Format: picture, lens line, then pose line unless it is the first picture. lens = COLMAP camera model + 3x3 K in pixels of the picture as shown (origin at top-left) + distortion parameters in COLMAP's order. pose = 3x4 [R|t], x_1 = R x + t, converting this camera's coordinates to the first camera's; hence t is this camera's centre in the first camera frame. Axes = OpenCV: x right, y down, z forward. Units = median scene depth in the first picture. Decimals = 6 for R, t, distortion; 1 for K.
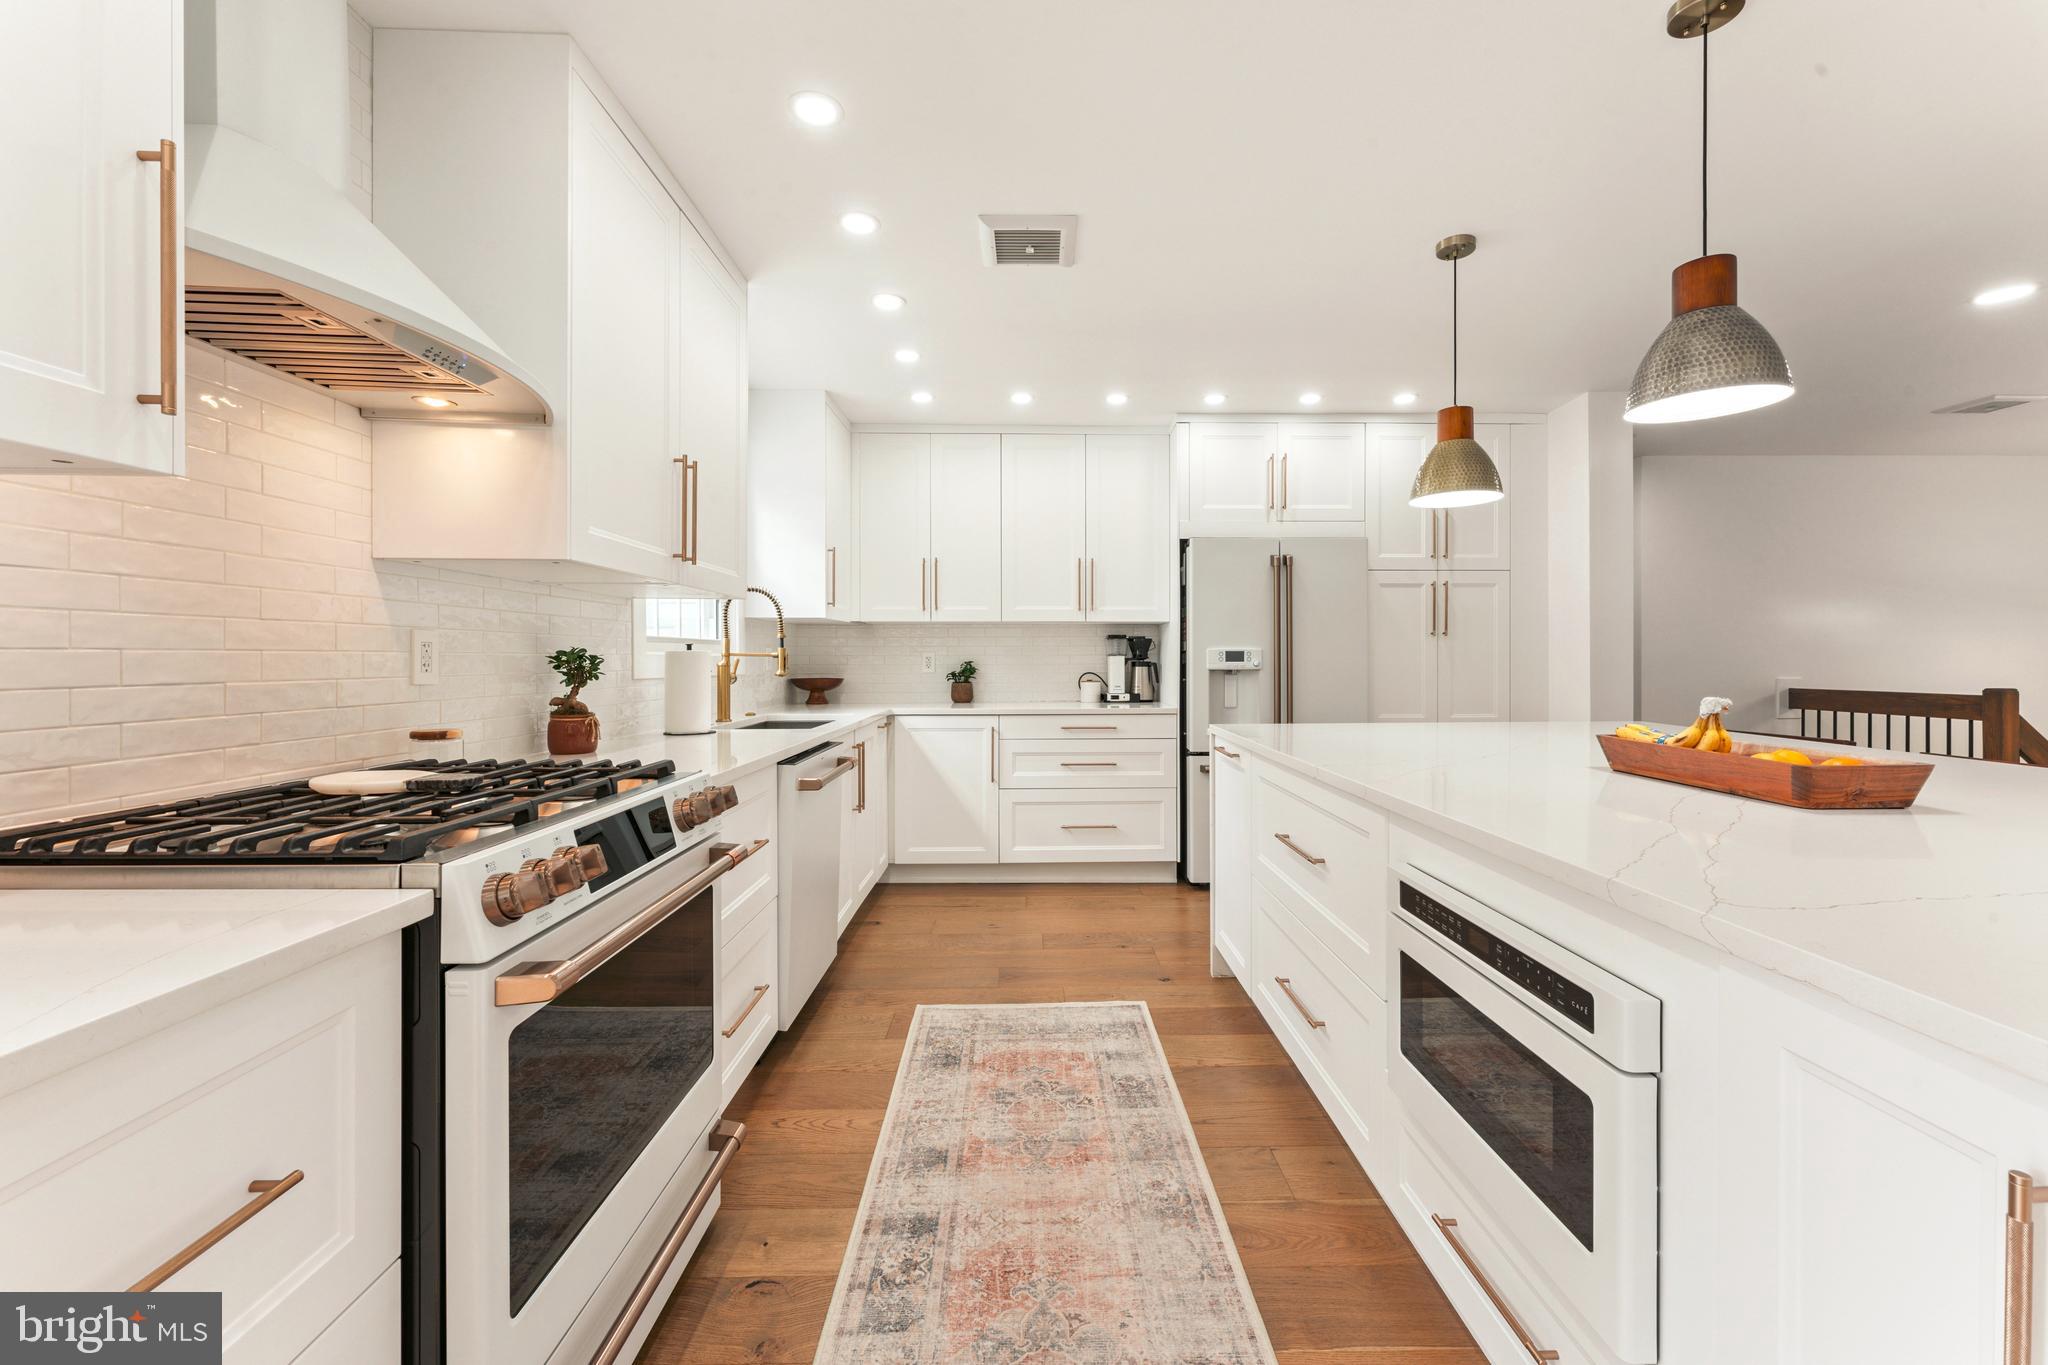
lens RADIAL K [[817.7, 0, 1031.9], [0, 817.7, 662.6], [0, 0, 1]] dist [-0.000322, -0.000093]
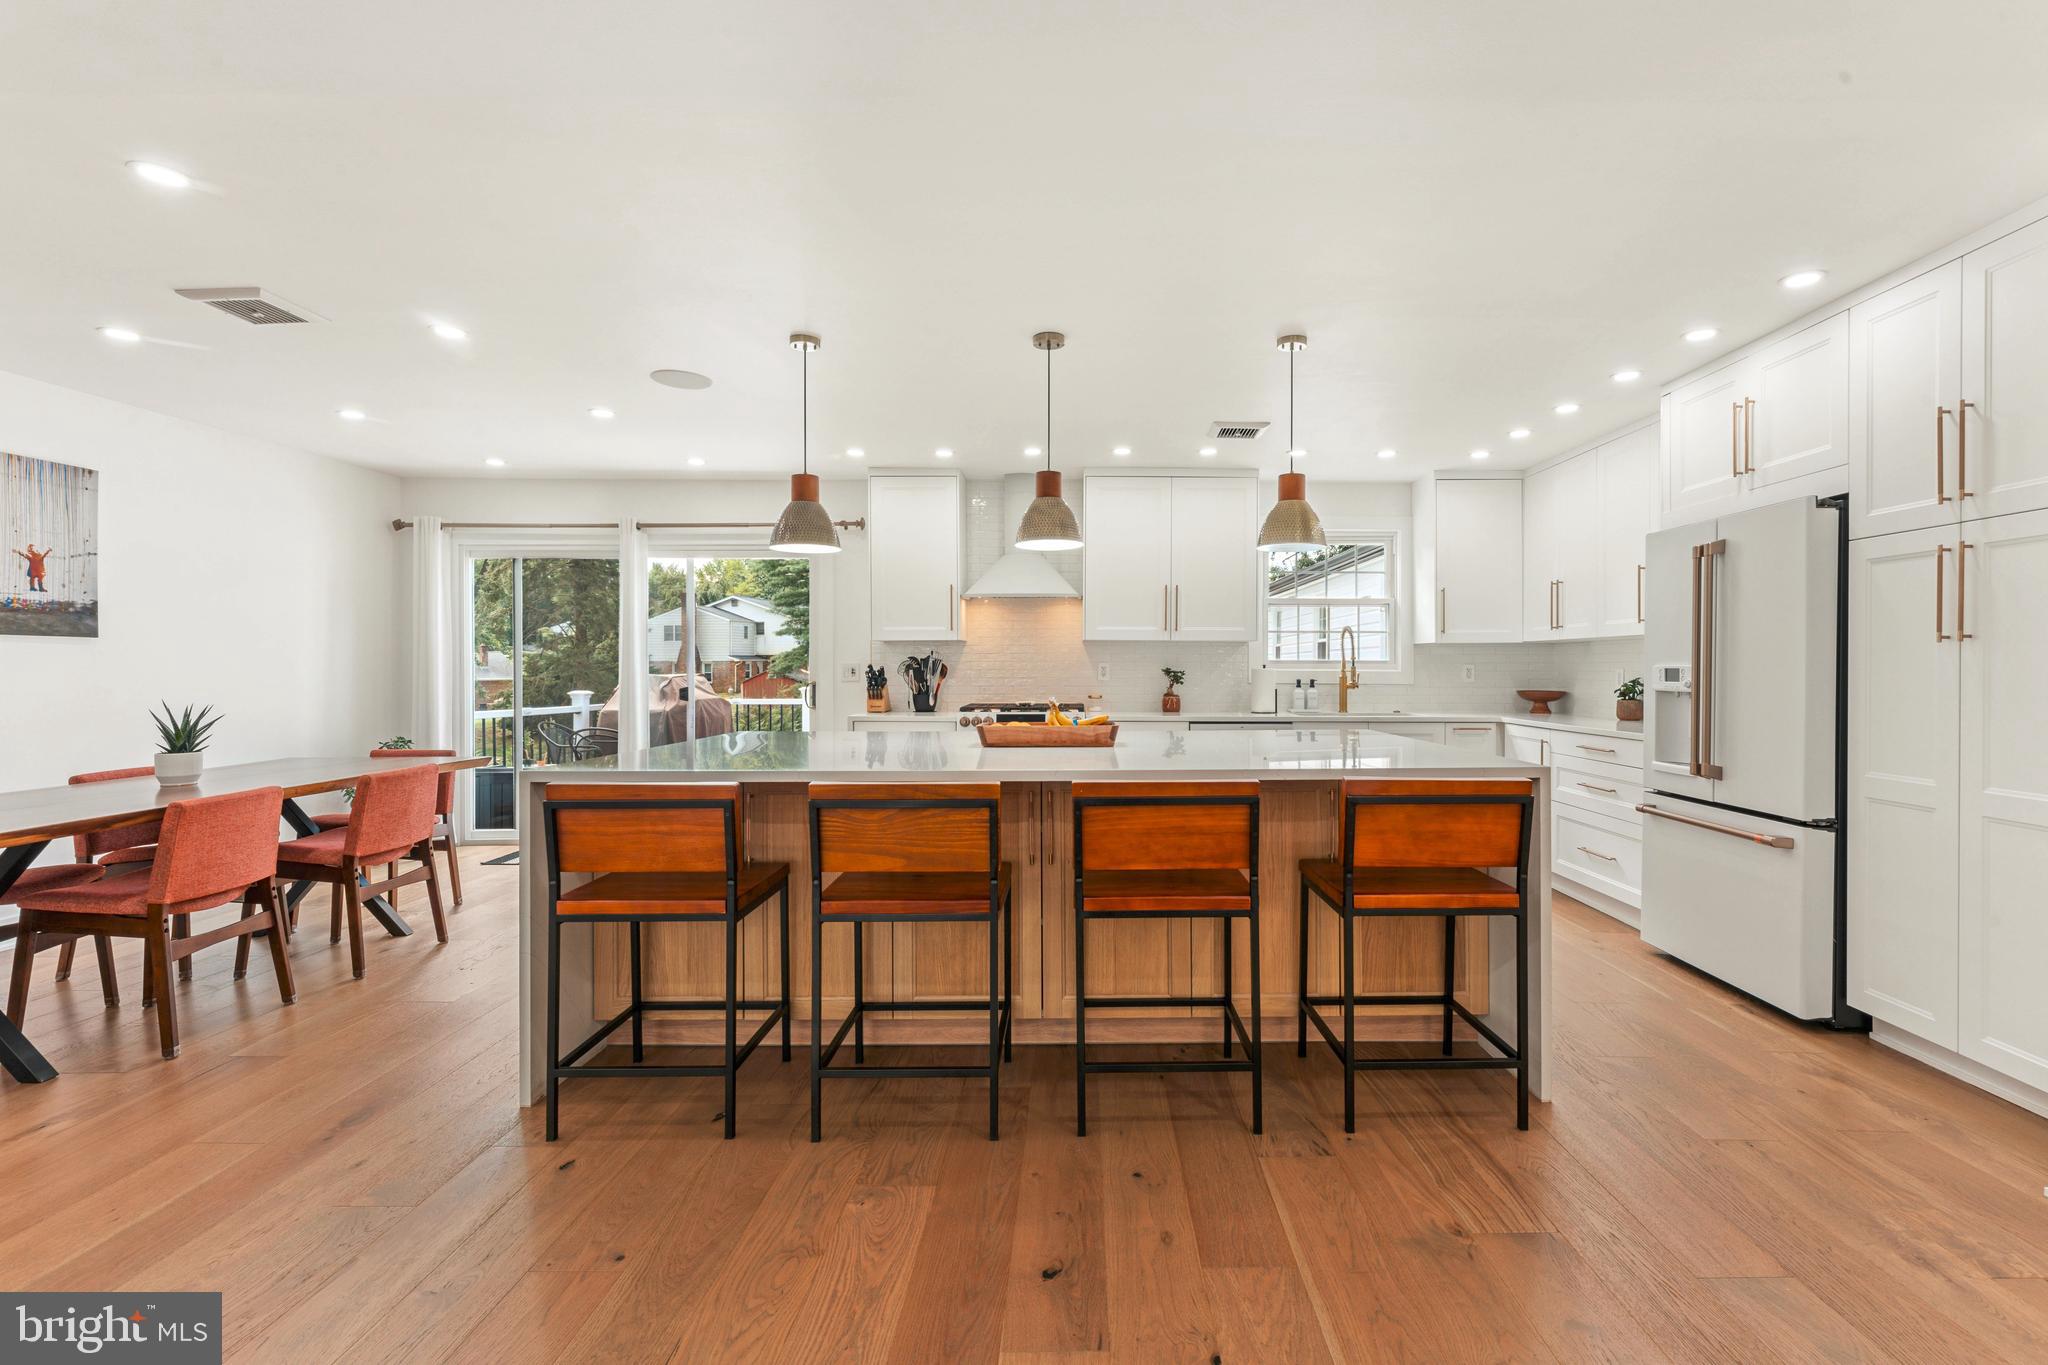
lens RADIAL K [[919.7, 0, 1089.5], [0, 919.7, 664.1], [0, 0, 1]] dist [-0.001373, 0.000239]
pose [[-0.012427, -0.002317, -0.999920, 1.157088], [-0.005944, 0.999980, -0.002243, -0.012502], [0.999905, 0.005916, -0.012440, 0.429948]]
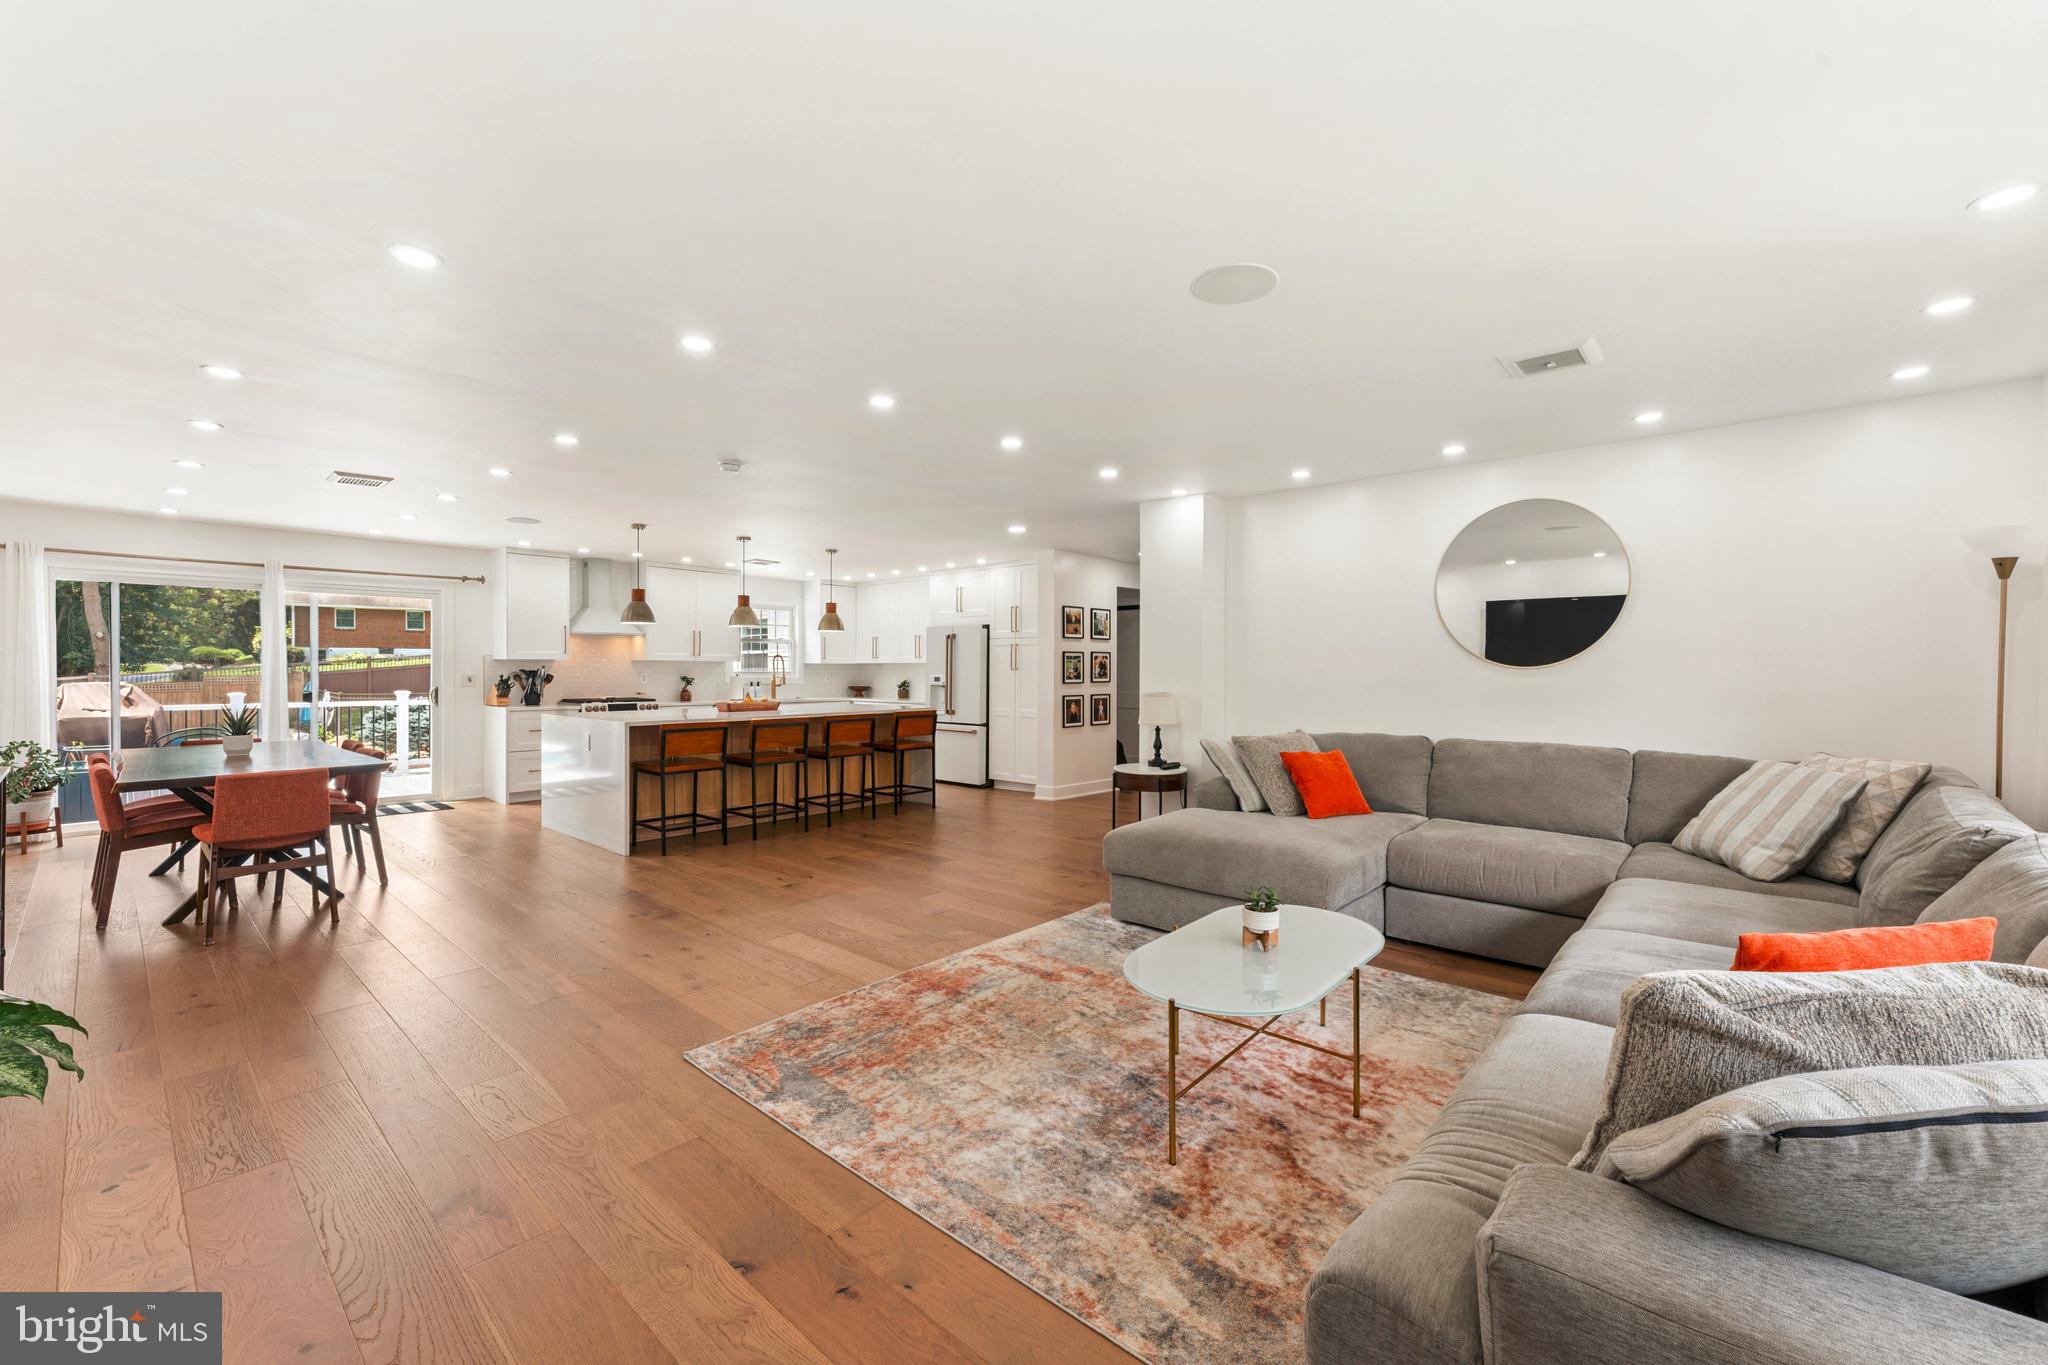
lens RADIAL K [[817.7, 0, 1031.9], [0, 817.7, 662.6], [0, 0, 1]] dist [-0.000322, -0.000093]
pose [[0.737259, -0.001254, -0.675609, 1.961559], [-0.008800, 0.999896, -0.011459, -0.029796], [0.675553, 0.014394, 0.737171, -0.494063]]
